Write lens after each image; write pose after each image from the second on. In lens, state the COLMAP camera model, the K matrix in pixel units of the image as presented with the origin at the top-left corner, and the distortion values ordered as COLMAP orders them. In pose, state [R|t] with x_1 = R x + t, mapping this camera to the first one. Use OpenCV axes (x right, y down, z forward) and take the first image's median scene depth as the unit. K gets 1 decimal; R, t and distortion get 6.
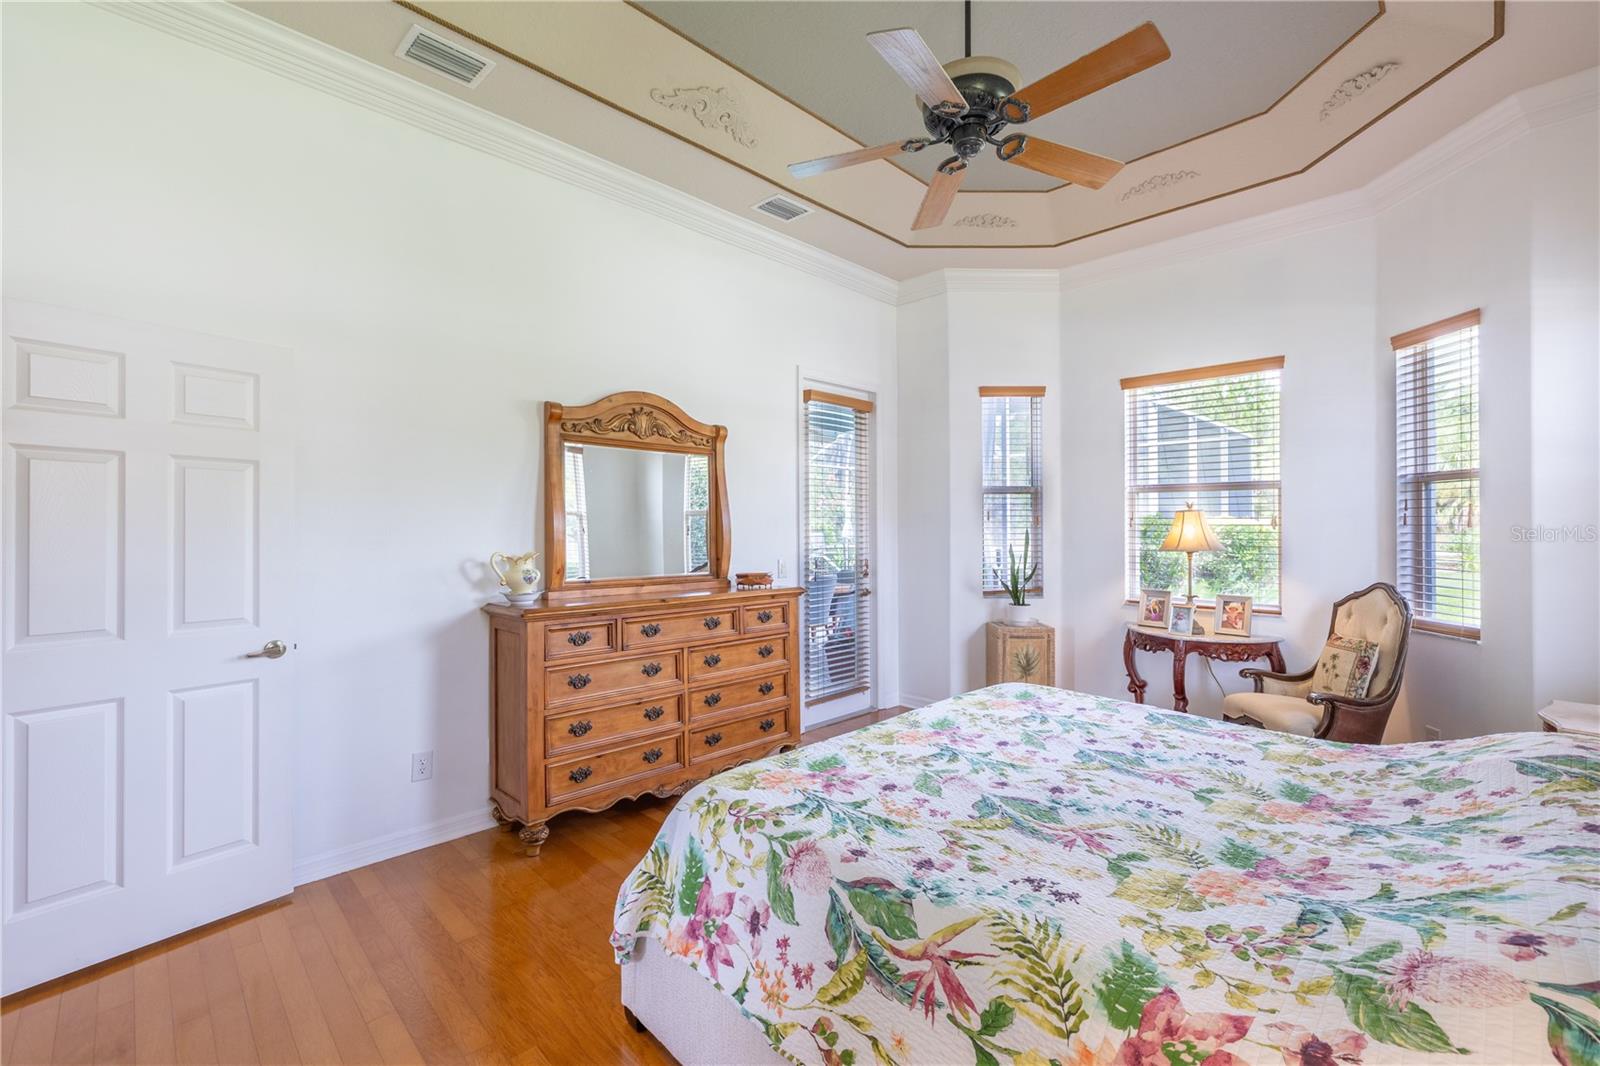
lens RADIAL K [[690.2, 0, 801.4], [0, 690.2, 537.4], [0, 0, 1]] dist [-0.001970, 0.000001]
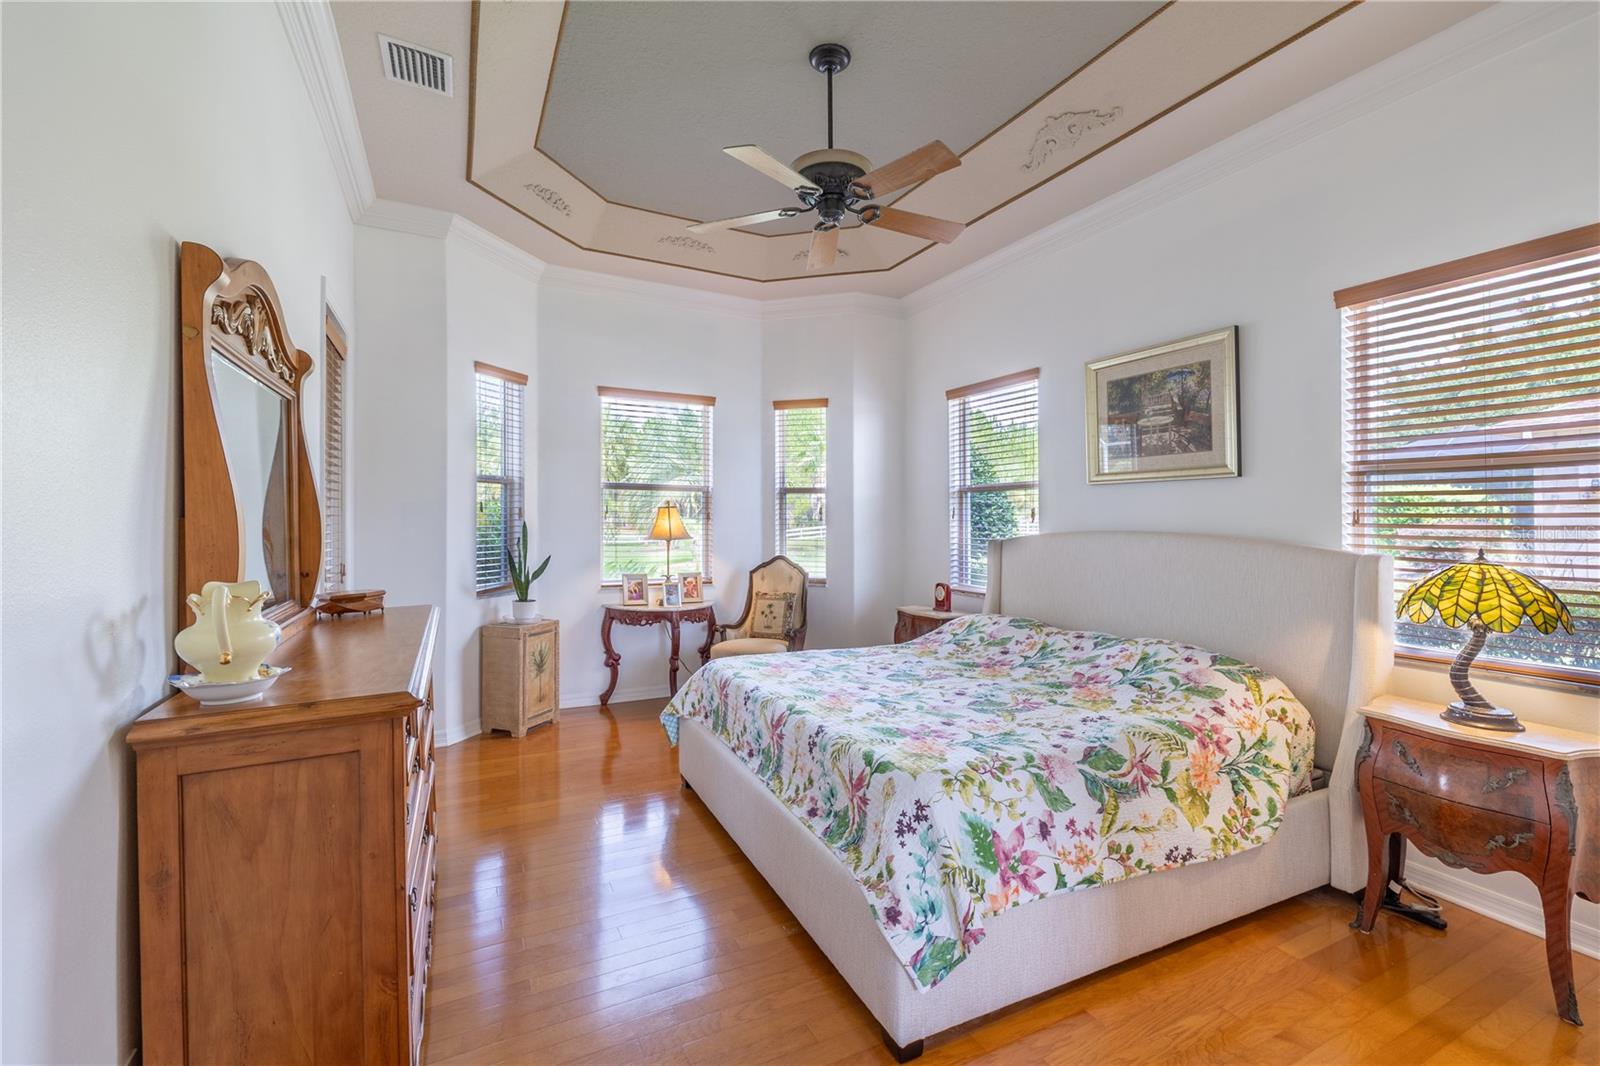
lens RADIAL K [[690.2, 0, 806.2], [0, 690.2, 519.7], [0, 0, 1]] dist [-0.001970, 0.000001]
pose [[0.286098, -0.000013, 0.958200, -1.278830], [0.007169, 0.999972, -0.002126, -0.025873], [-0.958173, 0.007478, 0.286090, 0.932154]]
